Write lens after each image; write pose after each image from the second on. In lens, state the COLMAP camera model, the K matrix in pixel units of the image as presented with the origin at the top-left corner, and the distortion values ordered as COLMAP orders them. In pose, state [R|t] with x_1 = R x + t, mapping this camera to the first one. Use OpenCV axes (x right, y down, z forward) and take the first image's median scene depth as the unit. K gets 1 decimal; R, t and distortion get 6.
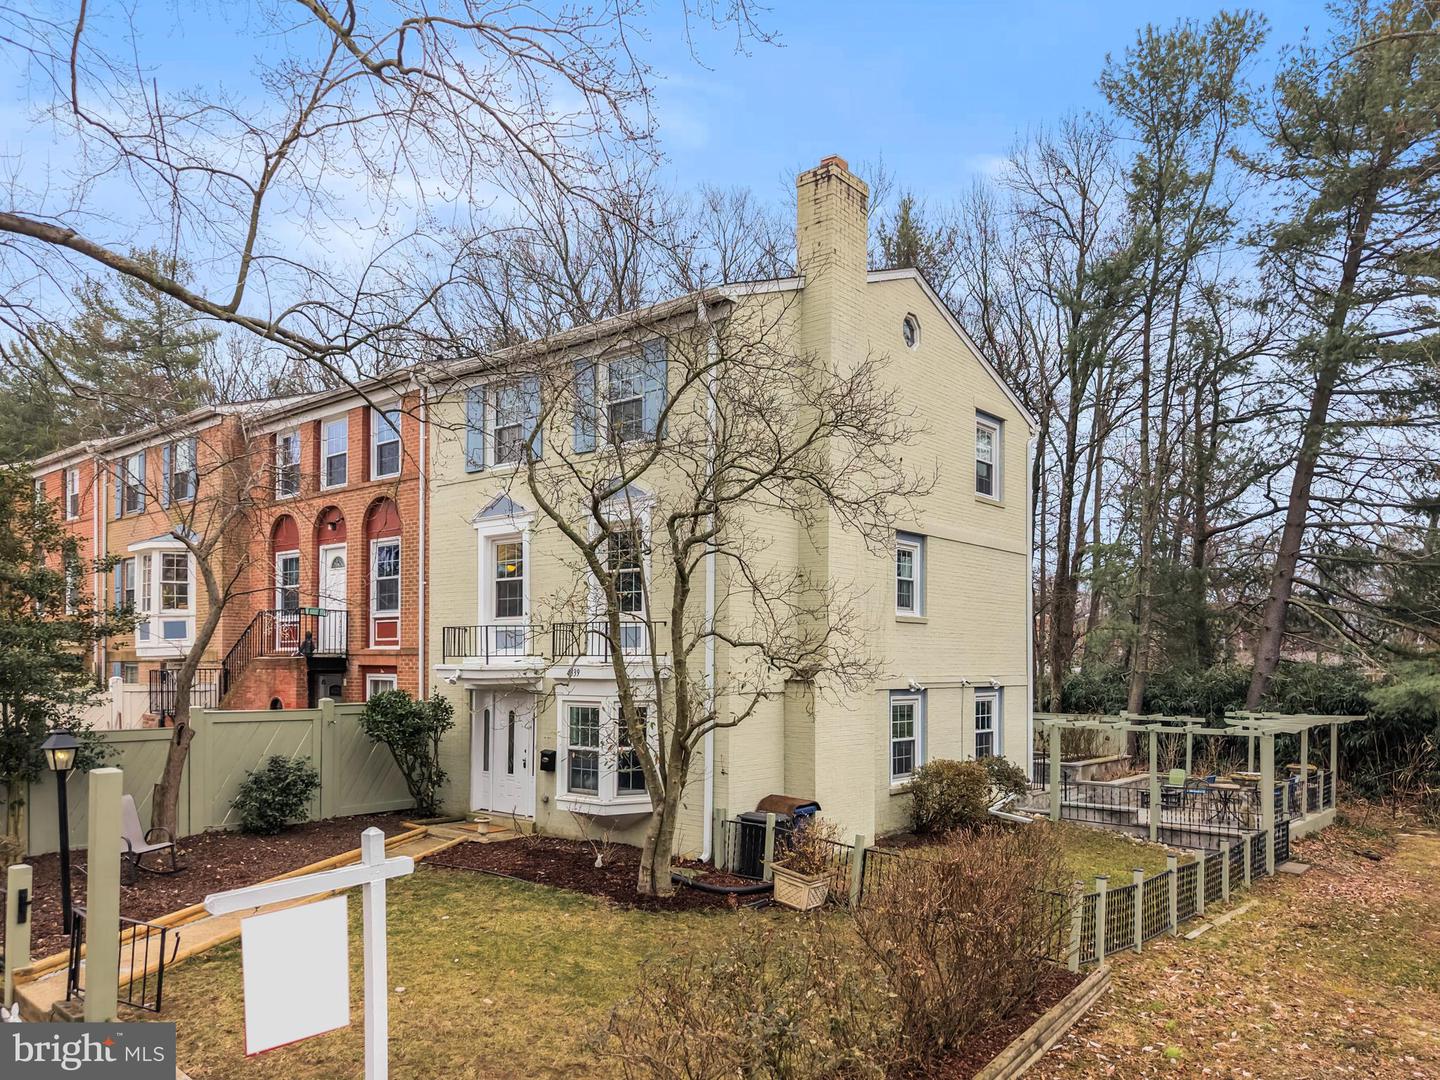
lens RADIAL K [[1028.0, 0, 719.3], [0, 1028.0, 655.4], [0, 0, 1]] dist [0.002566, -0.001934]
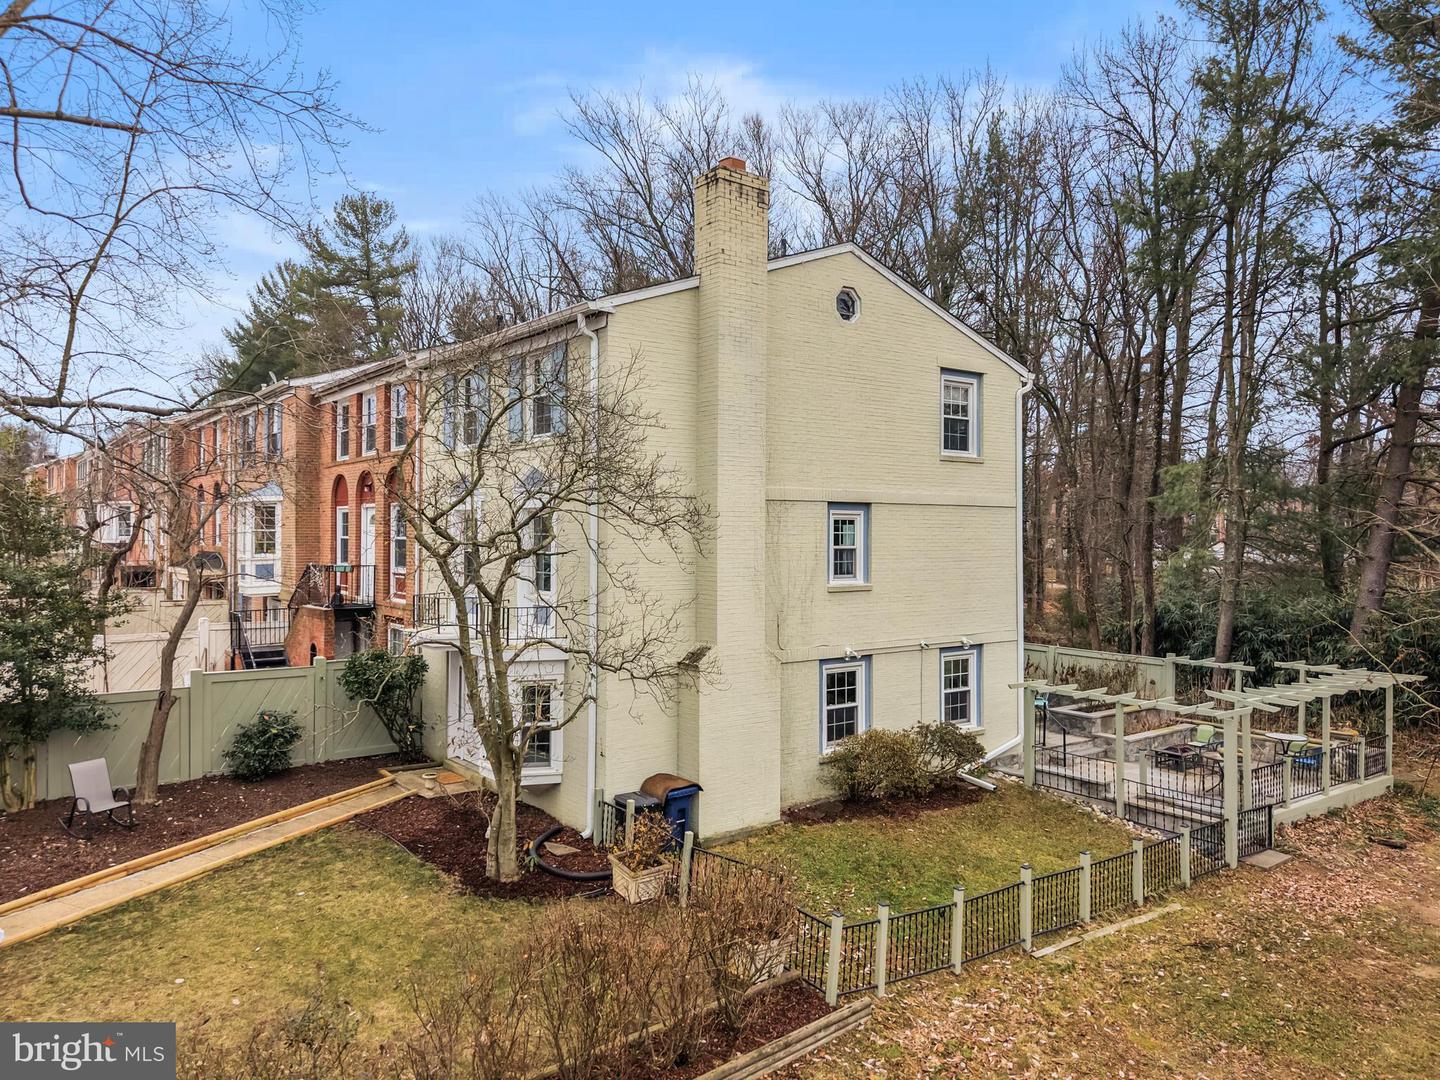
lens RADIAL K [[993.8, 0, 716.8], [0, 993.8, 523.2], [0, 0, 1]] dist [0.005471, -0.002880]
pose [[0.977308, -0.002704, -0.211804, 0.264925], [0.001775, 0.999988, -0.004578, -0.094244], [0.211814, 0.004098, 0.977302, 0.014371]]
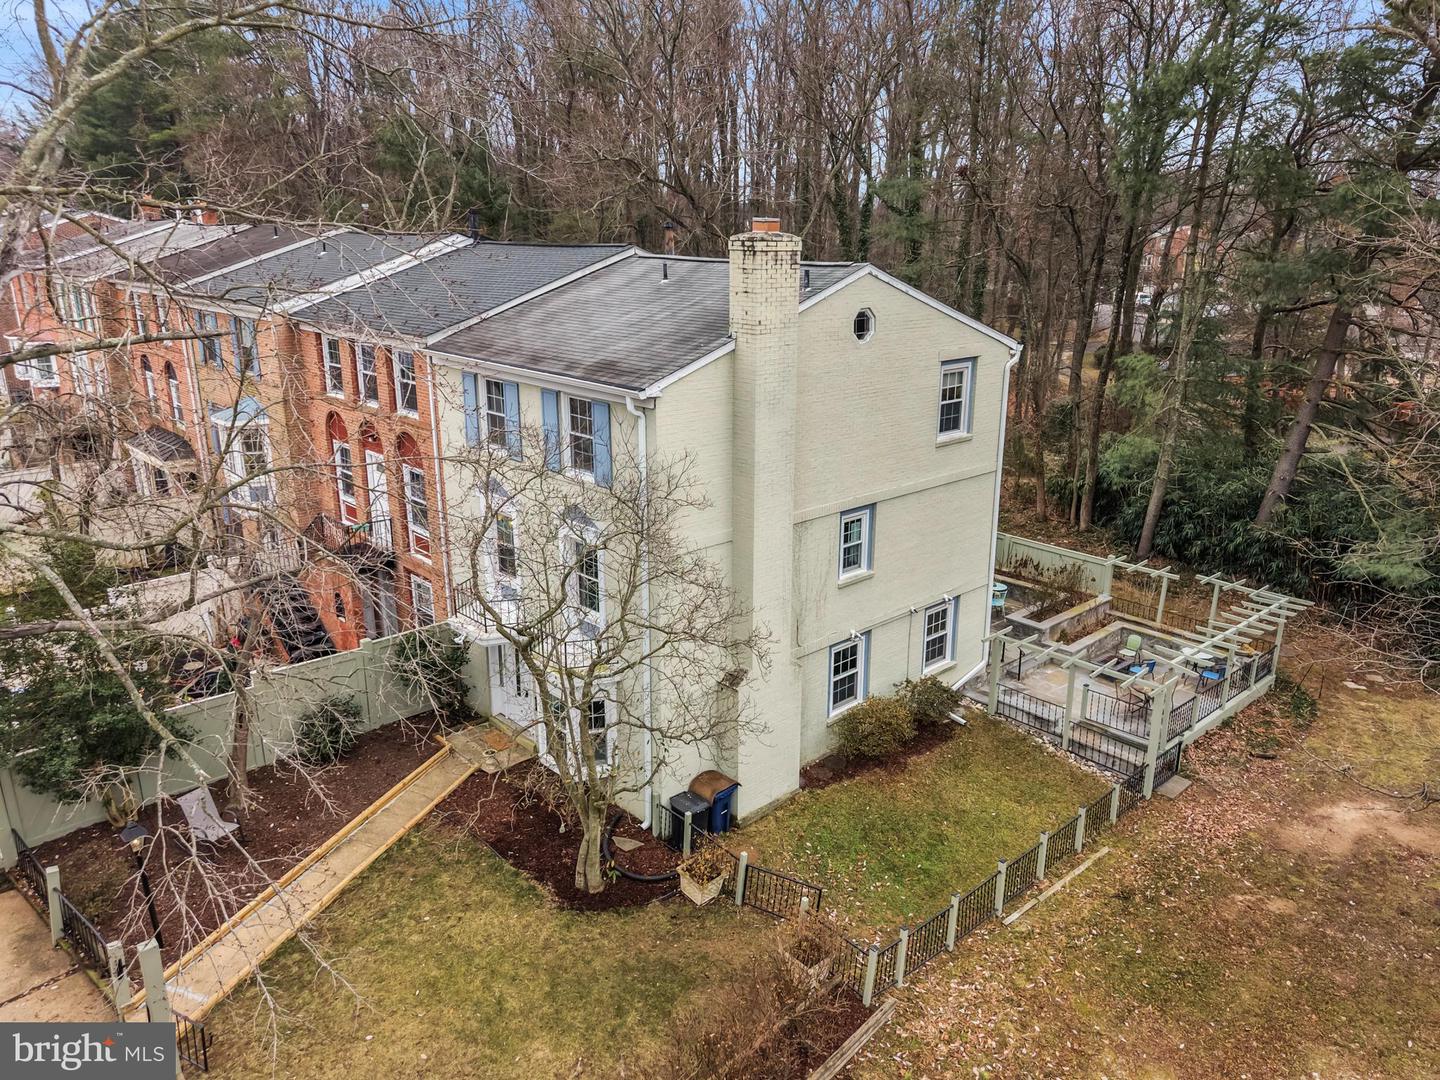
lens RADIAL K [[1010.7, 0, 776.6], [0, 1010.7, 537.0], [0, 0, 1]] dist [0.007193, -0.001460]
pose [[0.996261, 0.035619, -0.078704, 0.184942], [-0.011124, 0.956353, 0.292001, -0.406518], [0.085670, -0.290034, 0.953174, -0.067851]]
